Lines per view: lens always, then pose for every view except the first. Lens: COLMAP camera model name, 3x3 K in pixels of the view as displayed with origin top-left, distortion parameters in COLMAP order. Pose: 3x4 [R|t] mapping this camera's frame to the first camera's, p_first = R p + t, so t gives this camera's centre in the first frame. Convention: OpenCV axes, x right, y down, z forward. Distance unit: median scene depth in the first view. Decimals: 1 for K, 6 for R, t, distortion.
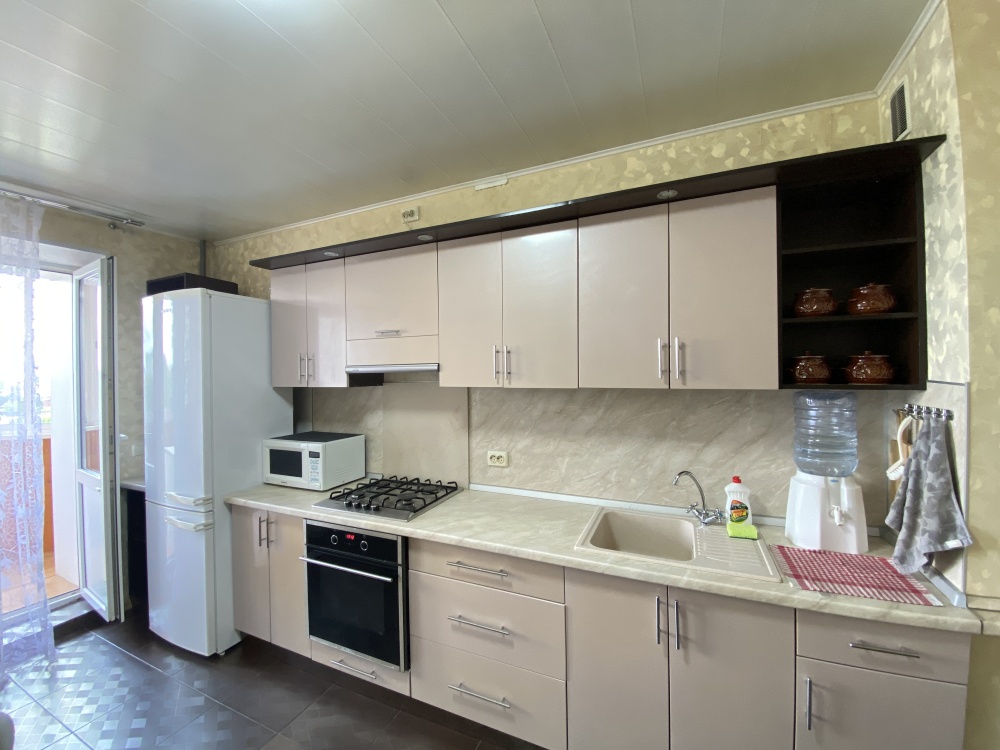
lens RADIAL K [[390.9, 0, 504.5], [0, 390.9, 373.7], [0, 0, 1]] dist [0.030065, -0.023870]
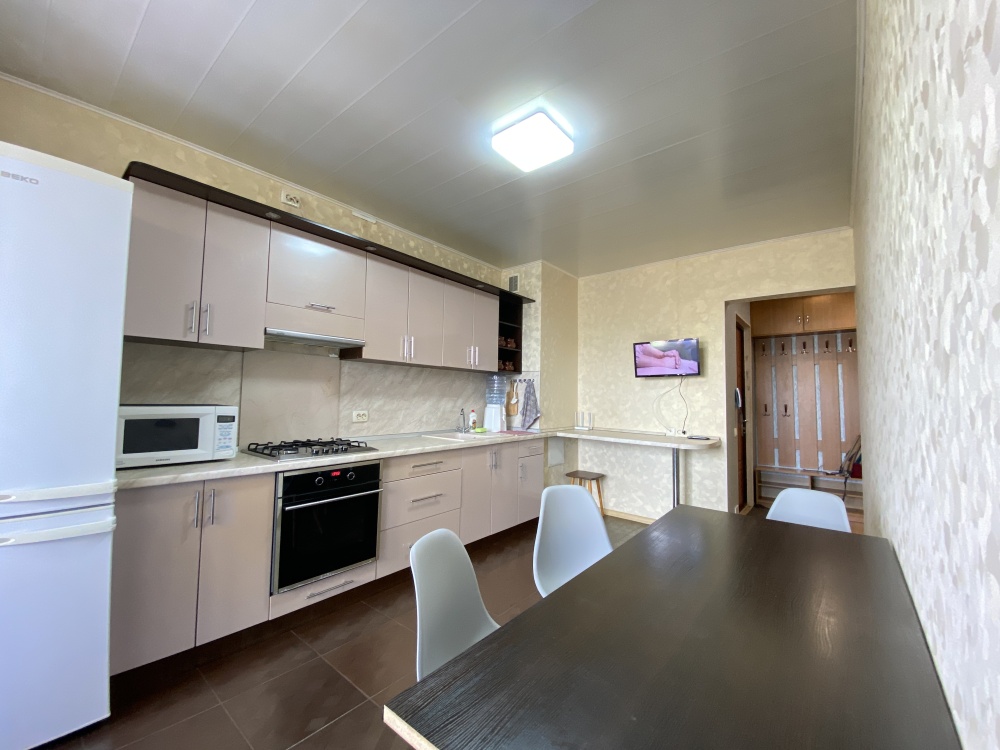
lens RADIAL K [[403.7, 0, 498.9], [0, 403.7, 370.2], [0, 0, 1]] dist [0.029936, -0.022016]
pose [[0.271857, 0.084000, 0.958665, -1.325316], [-0.018795, 0.996457, -0.081982, 0.175463], [-0.962154, 0.004270, 0.272472, 0.170515]]
